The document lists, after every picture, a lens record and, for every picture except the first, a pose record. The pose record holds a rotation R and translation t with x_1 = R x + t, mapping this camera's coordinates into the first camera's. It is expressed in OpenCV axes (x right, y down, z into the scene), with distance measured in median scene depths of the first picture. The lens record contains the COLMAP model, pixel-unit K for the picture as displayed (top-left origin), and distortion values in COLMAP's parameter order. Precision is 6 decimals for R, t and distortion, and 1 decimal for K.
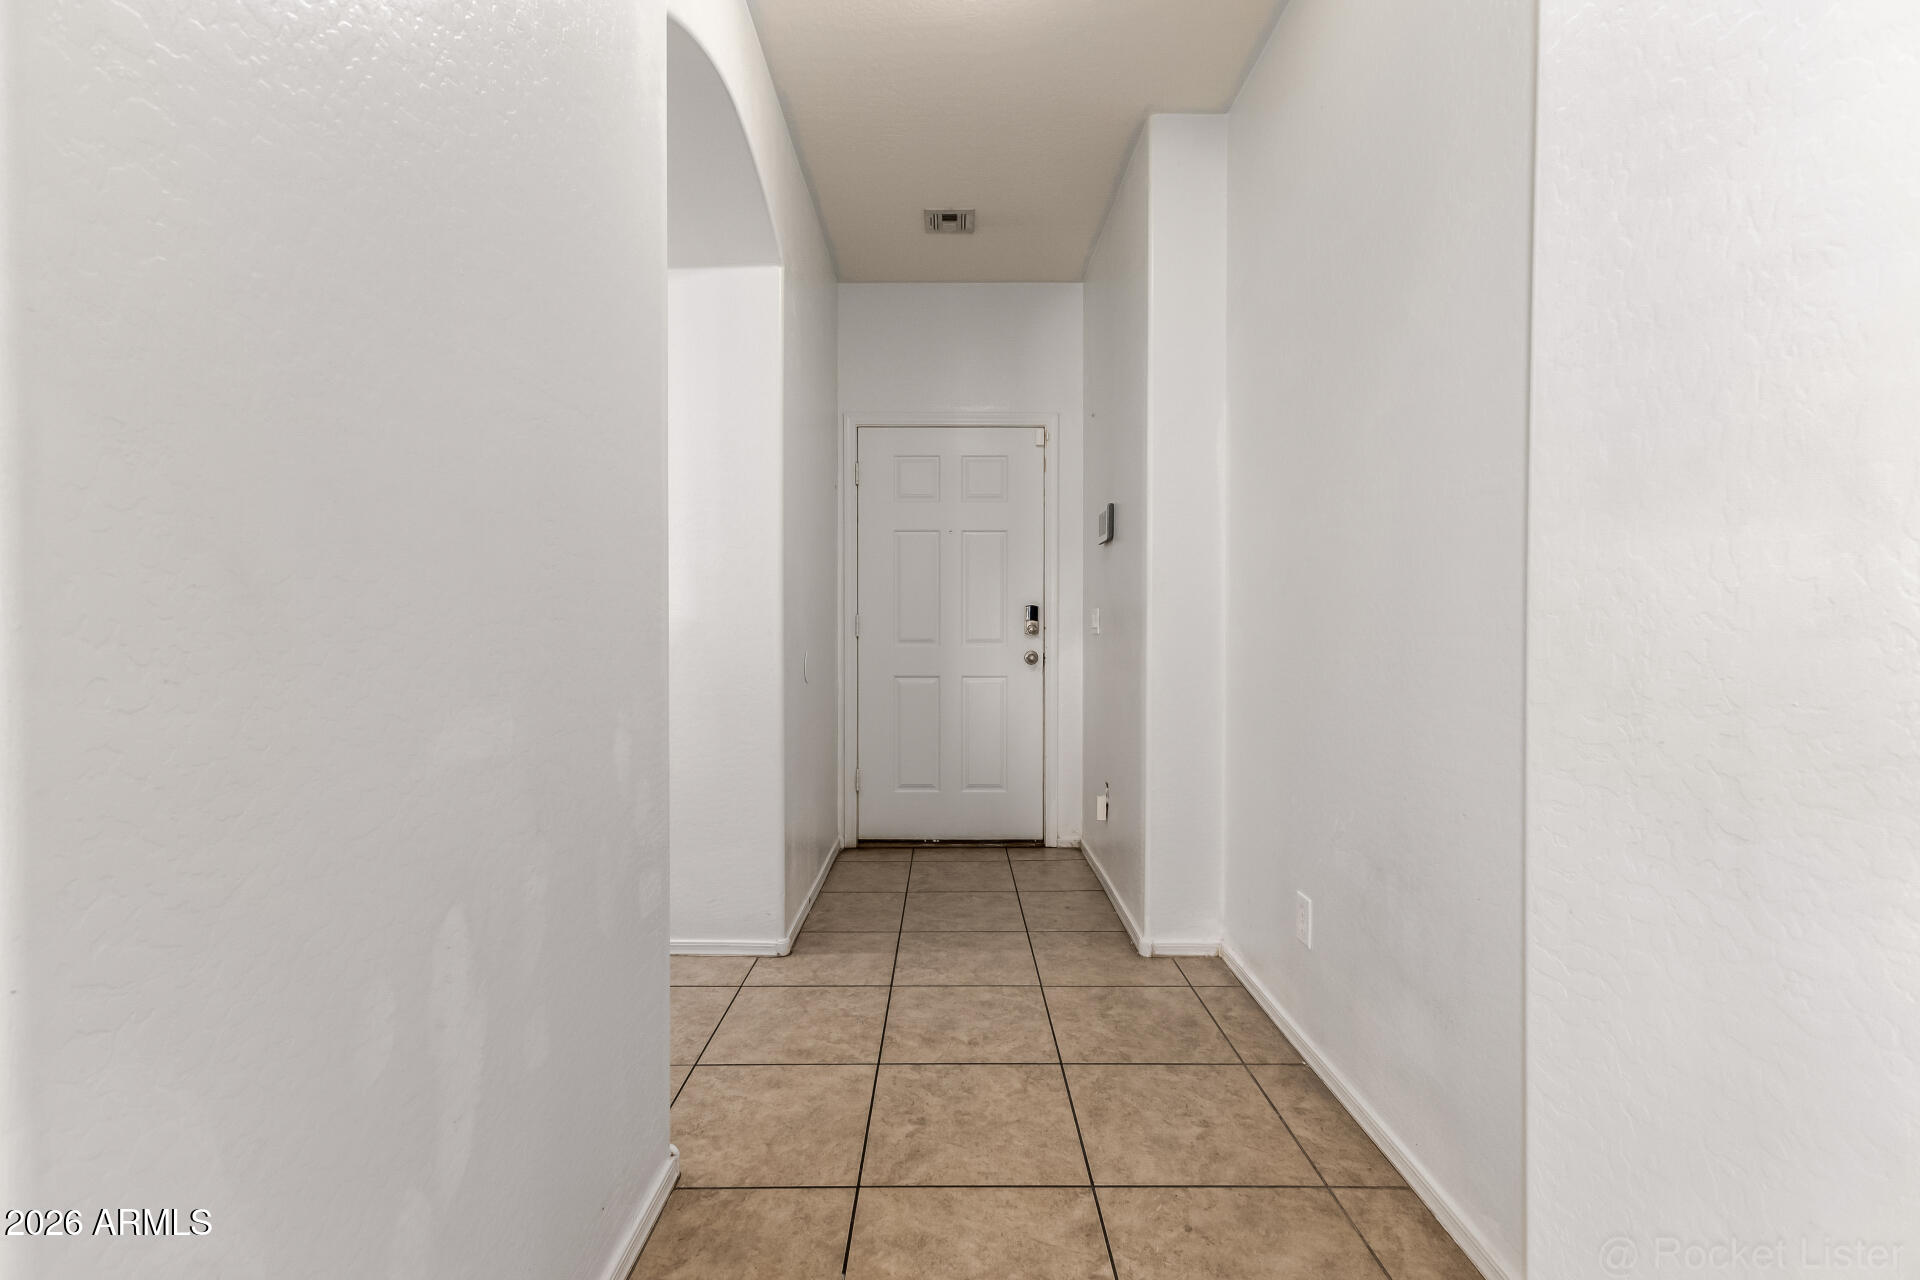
lens RADIAL K [[835.0, 0, 952.8], [0, 835.0, 632.4], [0, 0, 1]] dist [0.014145, -0.004370]
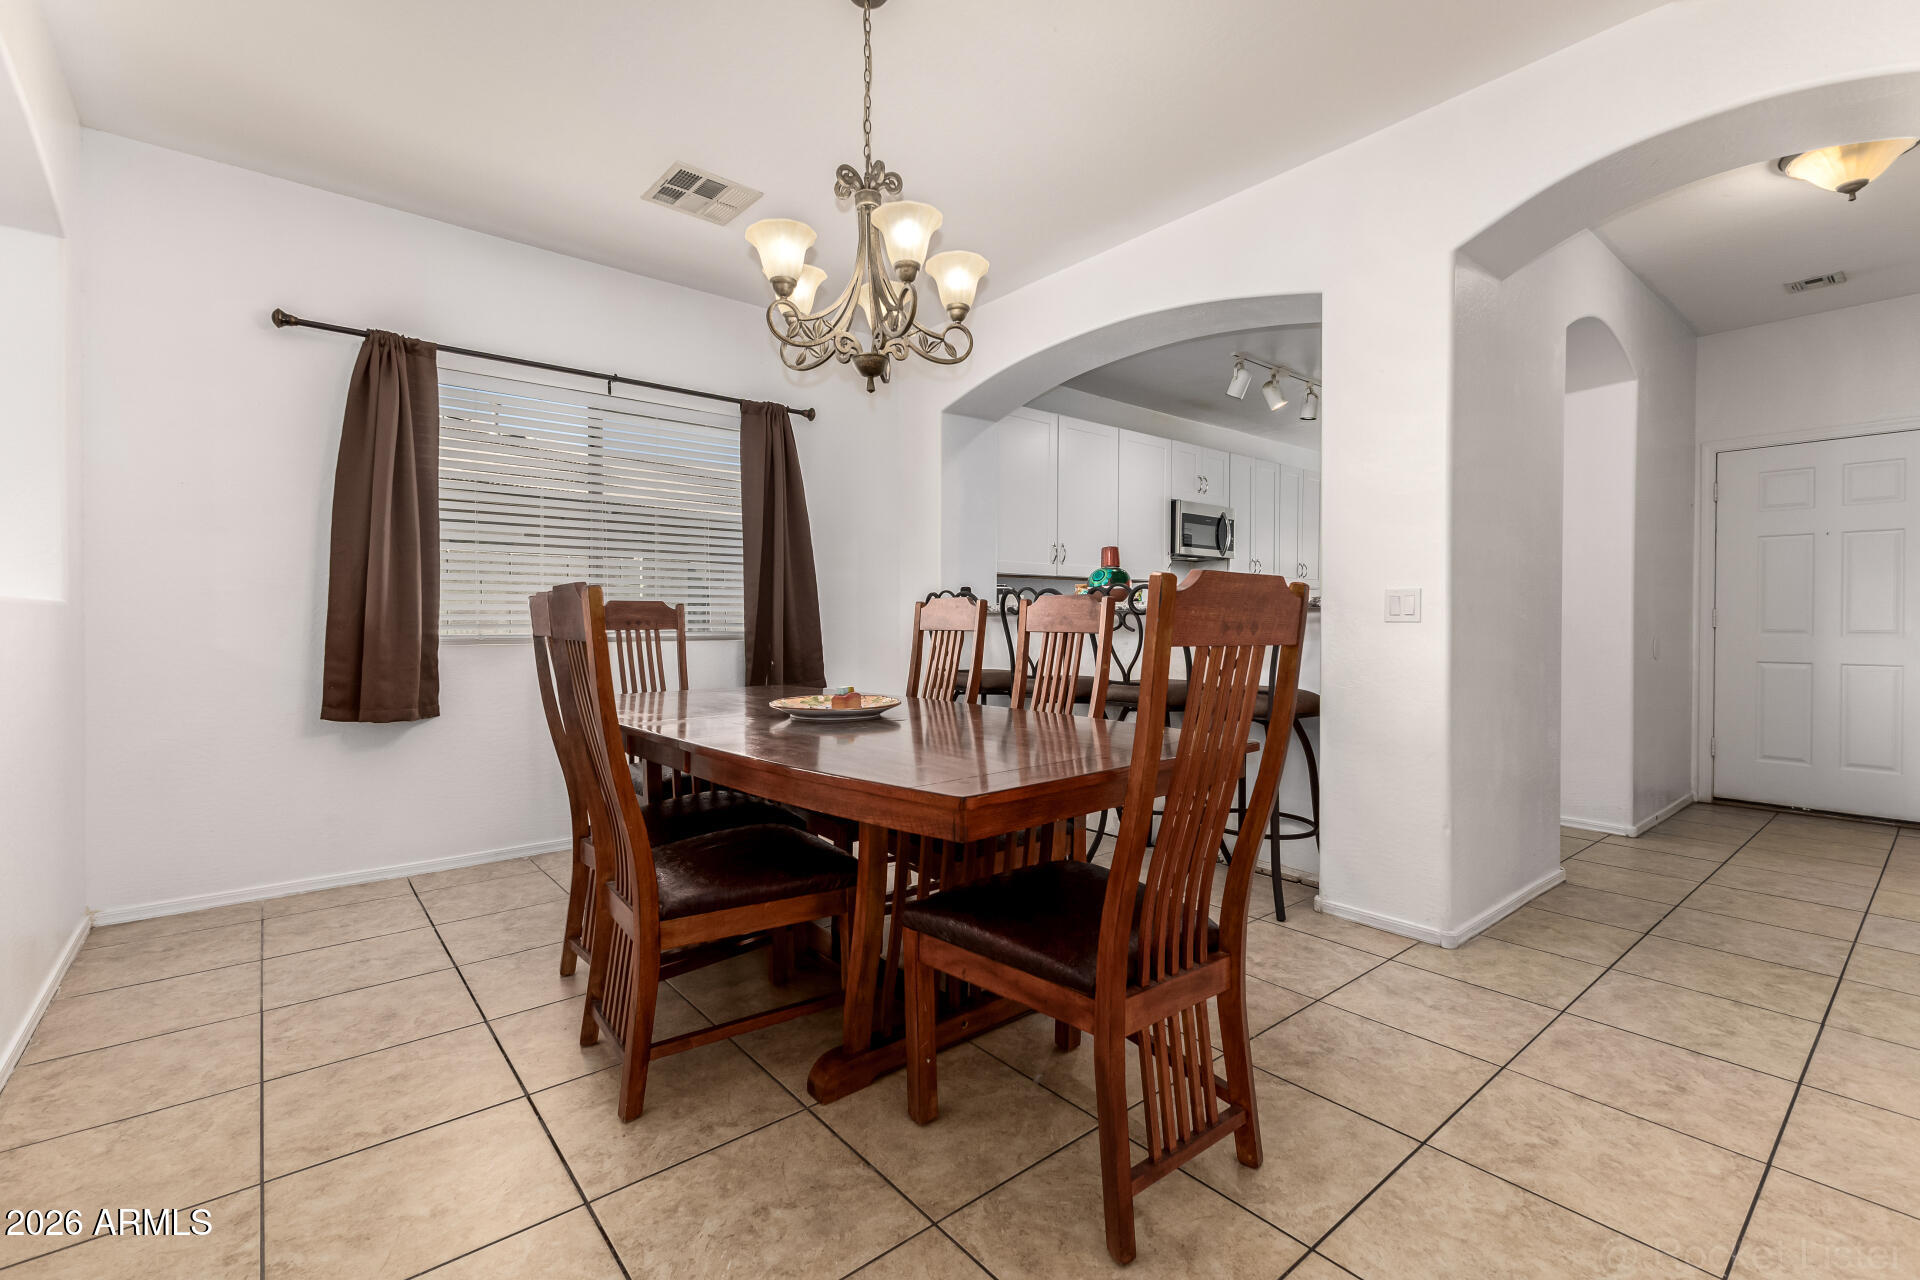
lens RADIAL K [[835.0, 0, 962.5], [0, 835.0, 639.7], [0, 0, 1]] dist [0.014145, -0.004370]
pose [[0.636097, 0.010938, -0.771532, 0.133534], [-0.009808, 0.999933, 0.006090, 0.026333], [0.771547, 0.003693, 0.636162, -0.611084]]
